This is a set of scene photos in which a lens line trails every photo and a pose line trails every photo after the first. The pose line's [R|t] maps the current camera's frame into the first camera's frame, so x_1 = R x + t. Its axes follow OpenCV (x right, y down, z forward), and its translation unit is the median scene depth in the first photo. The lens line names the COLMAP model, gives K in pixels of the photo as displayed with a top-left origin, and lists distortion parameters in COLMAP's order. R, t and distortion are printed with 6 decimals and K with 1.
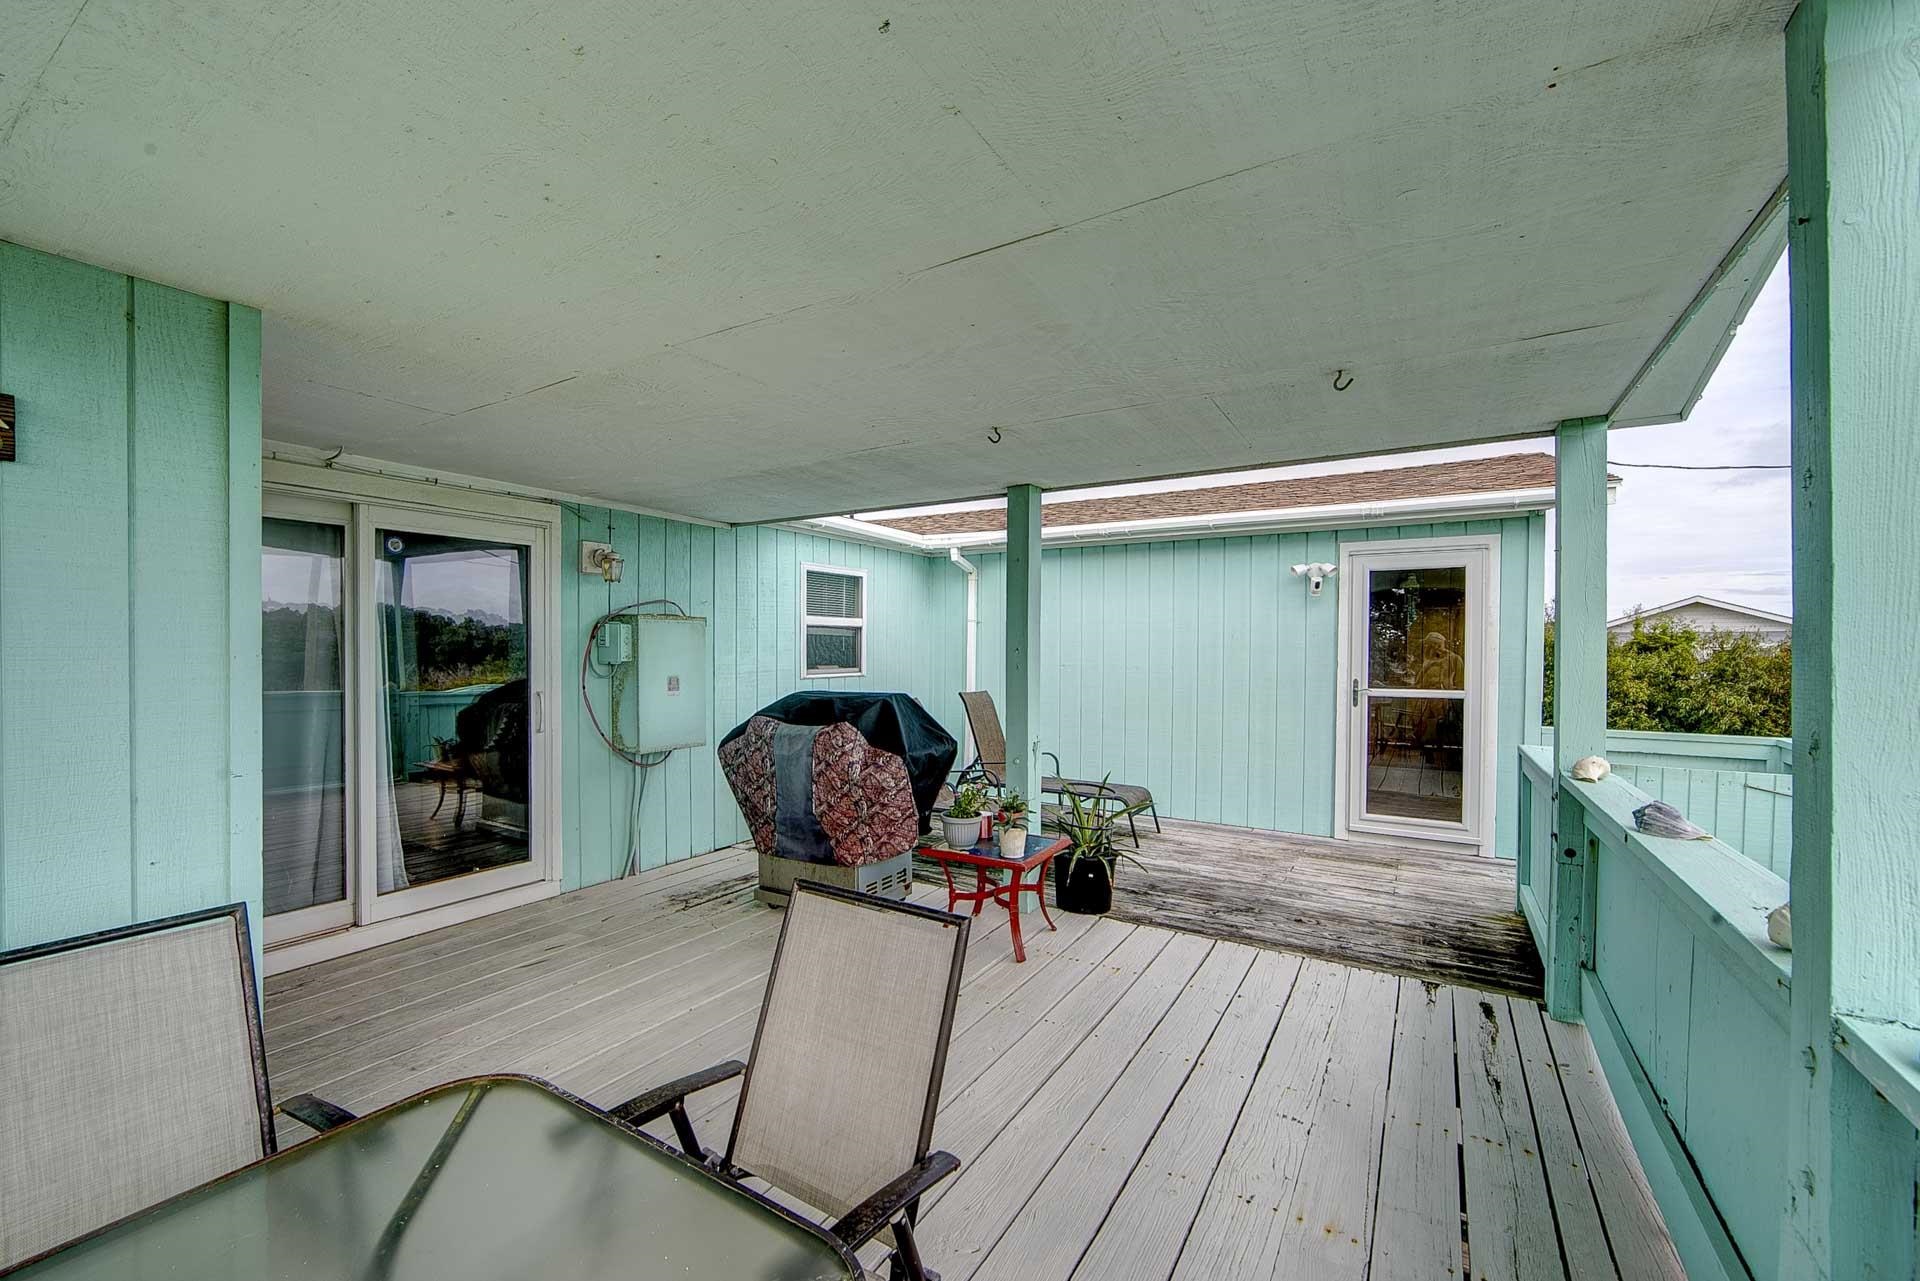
lens RADIAL K [[782.3, 0, 947.9], [0, 782.3, 652.6], [0, 0, 1]] dist [-0.013189, 0.002586]
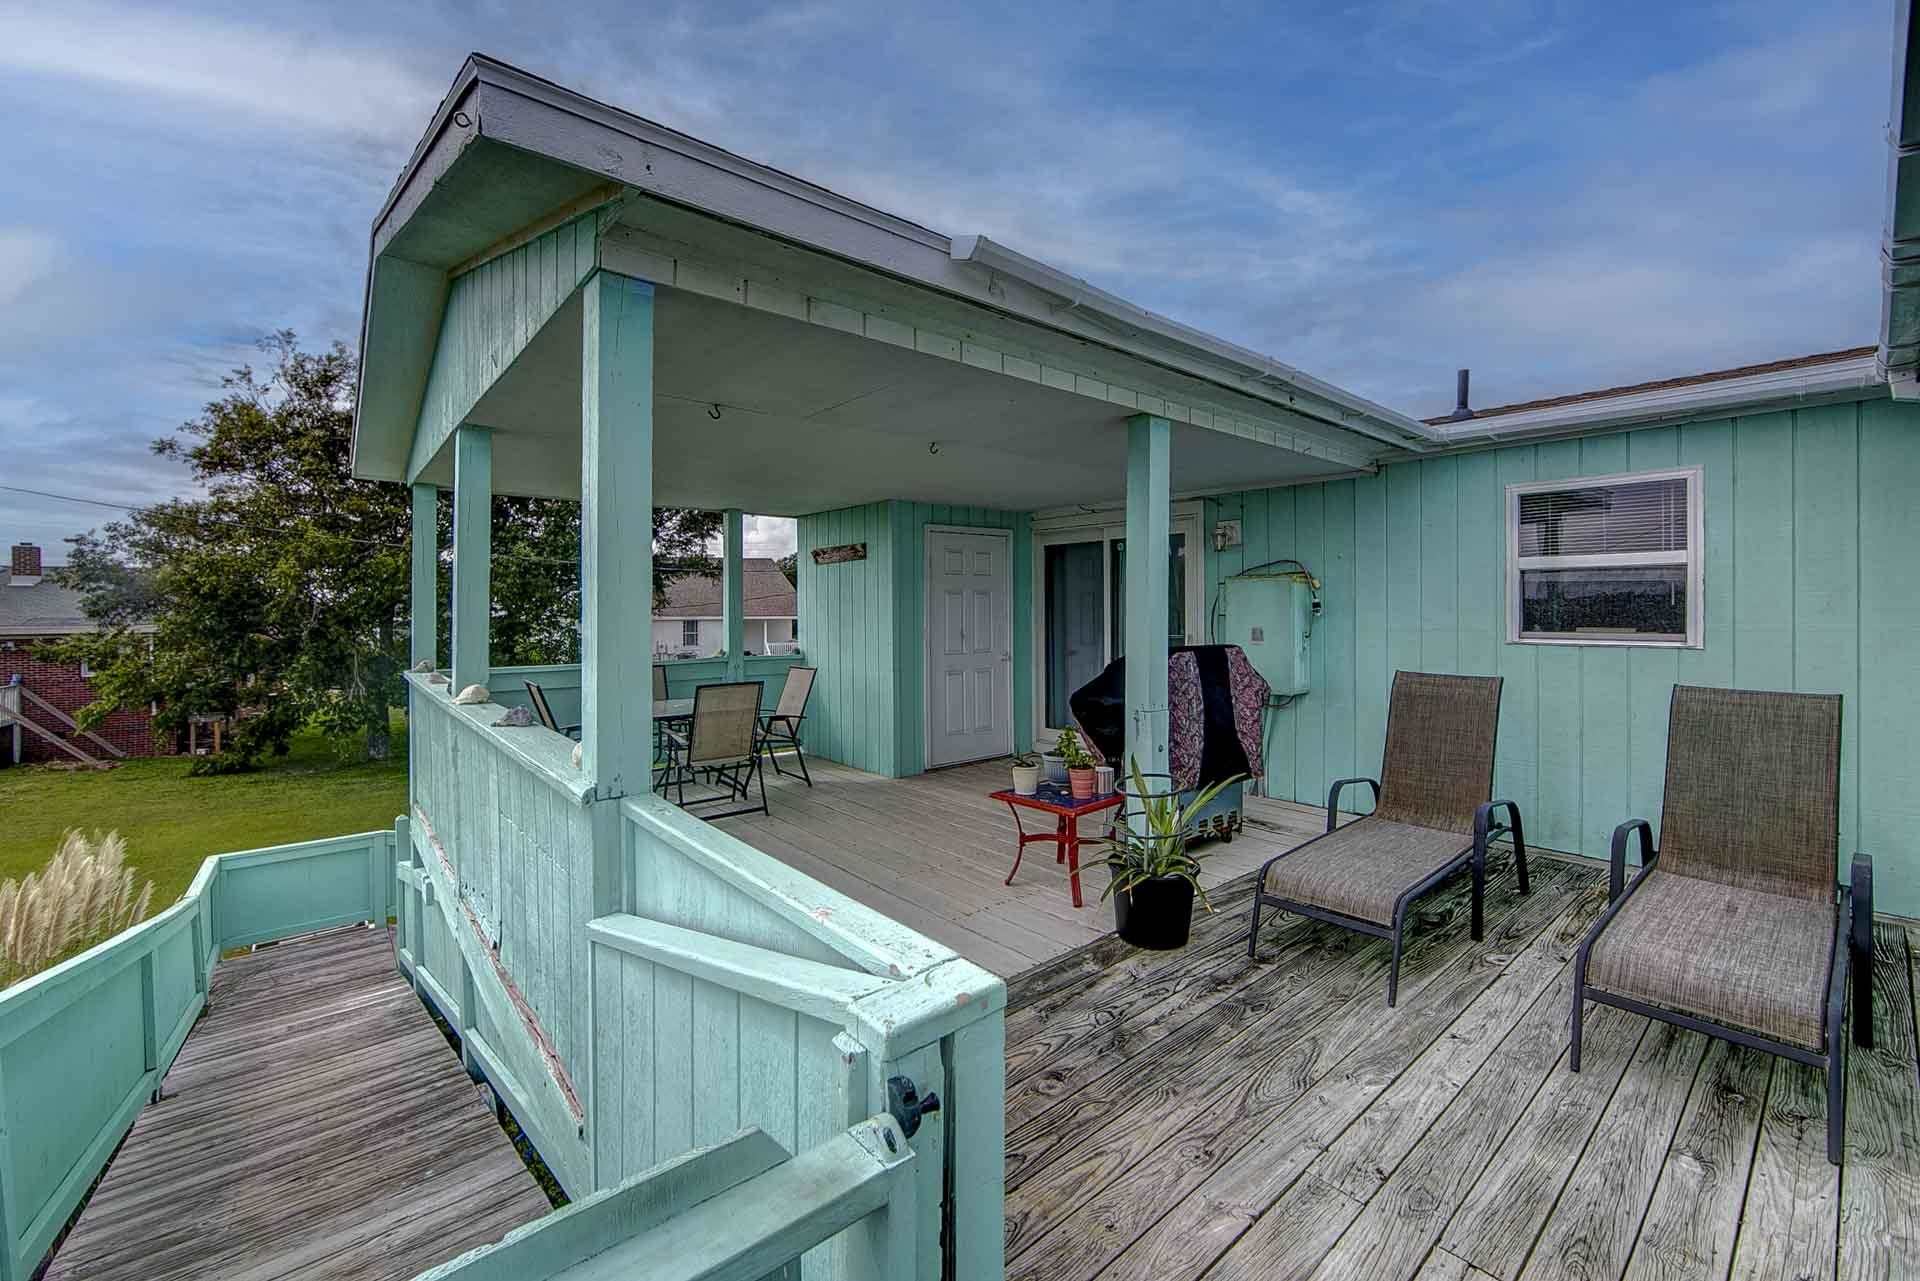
lens RADIAL K [[782.3, 0, 974.2], [0, 782.3, 608.2], [0, 0, 1]] dist [-0.013189, 0.002586]
pose [[-0.293913, 0.003037, -0.955827, 0.944830], [-0.002004, 0.999991, 0.003794, -0.002634], [0.955830, 0.003030, -0.293904, 1.033949]]
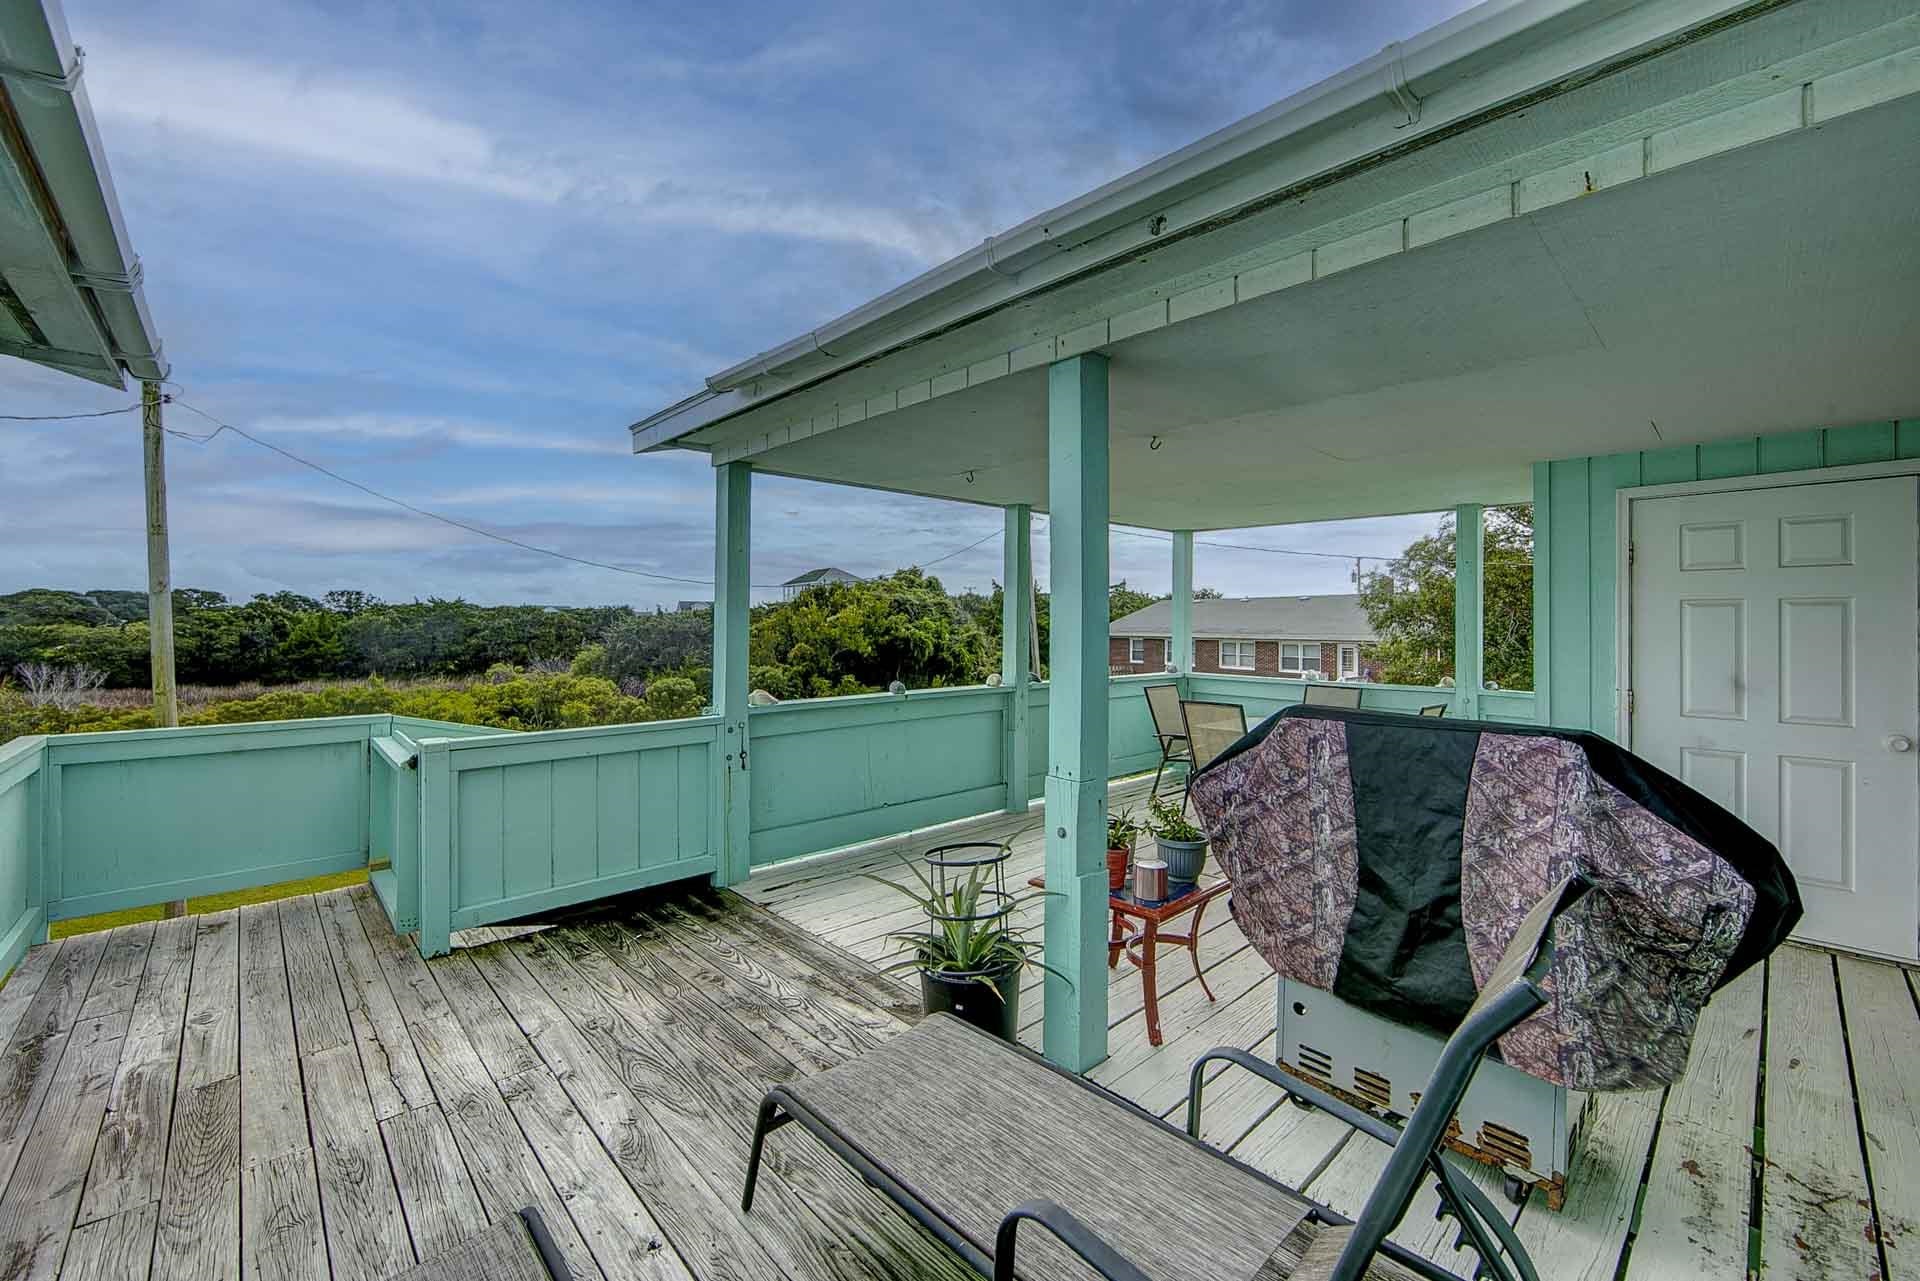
lens RADIAL K [[782.3, 0, 947.0], [0, 782.3, 623.1], [0, 0, 1]] dist [-0.013189, 0.002586]
pose [[-0.963500, -0.005980, 0.267640, 0.029298], [-0.003586, 0.999949, 0.009432, -0.011790], [-0.267683, 0.008128, -0.963473, 1.556098]]
